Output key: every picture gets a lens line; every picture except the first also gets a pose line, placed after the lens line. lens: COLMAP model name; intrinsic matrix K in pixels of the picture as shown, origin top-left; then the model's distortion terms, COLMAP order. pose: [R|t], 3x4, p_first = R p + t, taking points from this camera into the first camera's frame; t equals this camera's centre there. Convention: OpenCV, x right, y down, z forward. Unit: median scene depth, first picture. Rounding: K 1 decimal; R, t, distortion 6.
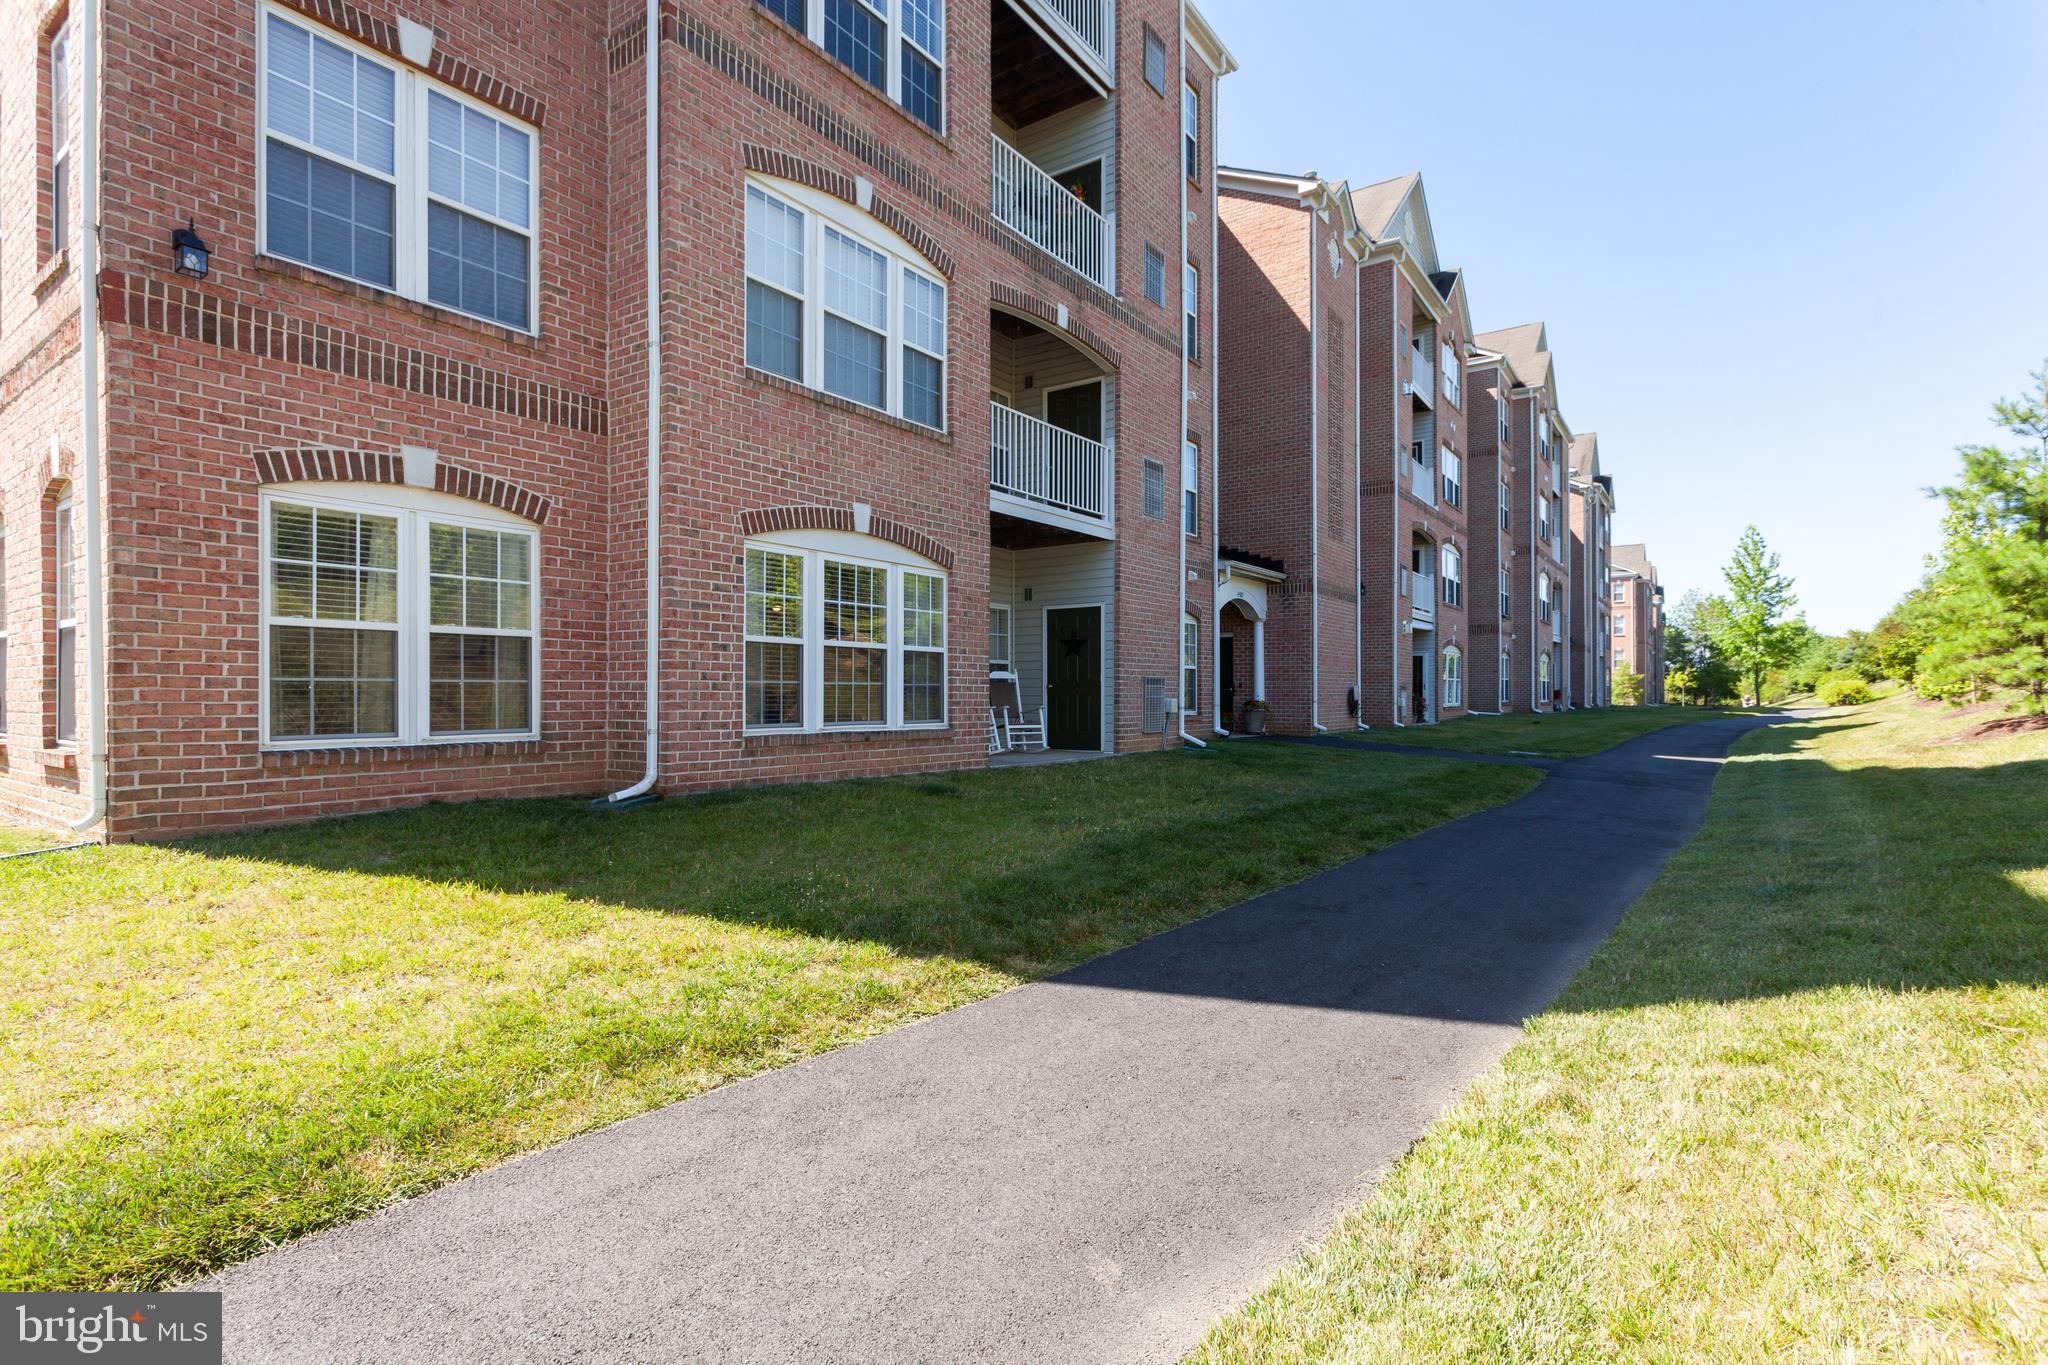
lens RADIAL K [[979.2, 0, 1017.5], [0, 979.2, 687.5], [0, 0, 1]] dist [0.000952, 0.002387]
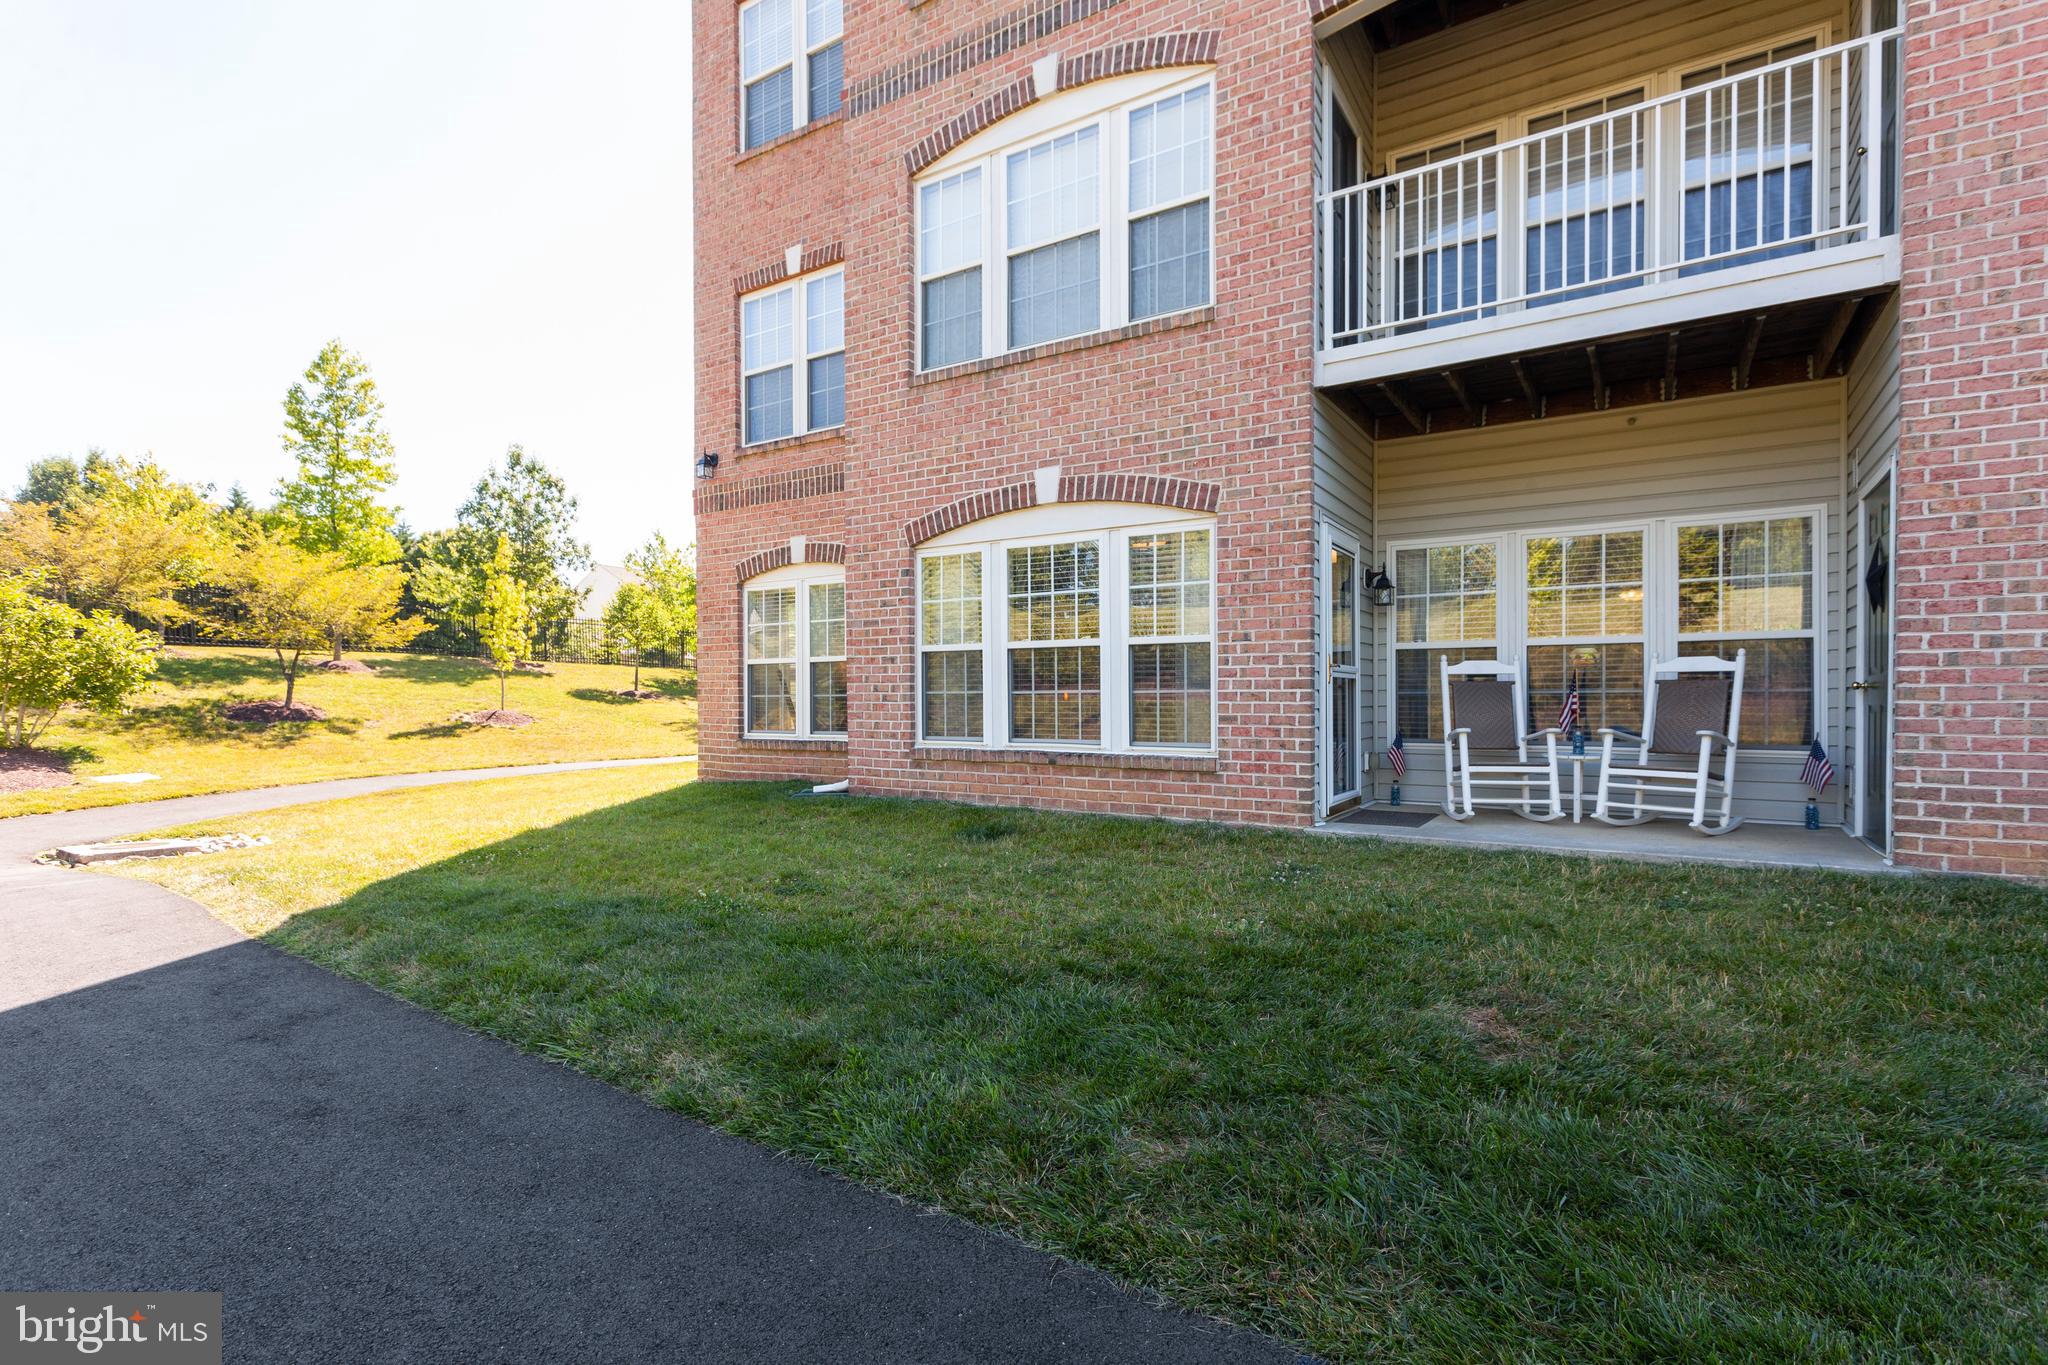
lens RADIAL K [[979.2, 0, 976.5], [0, 979.2, 720.5], [0, 0, 1]] dist [0.000952, 0.002387]
pose [[0.030490, 0.007508, -0.999507, 0.653970], [0.002814, 0.999967, 0.007597, 0.013553], [0.999531, -0.003044, 0.030468, 0.934518]]
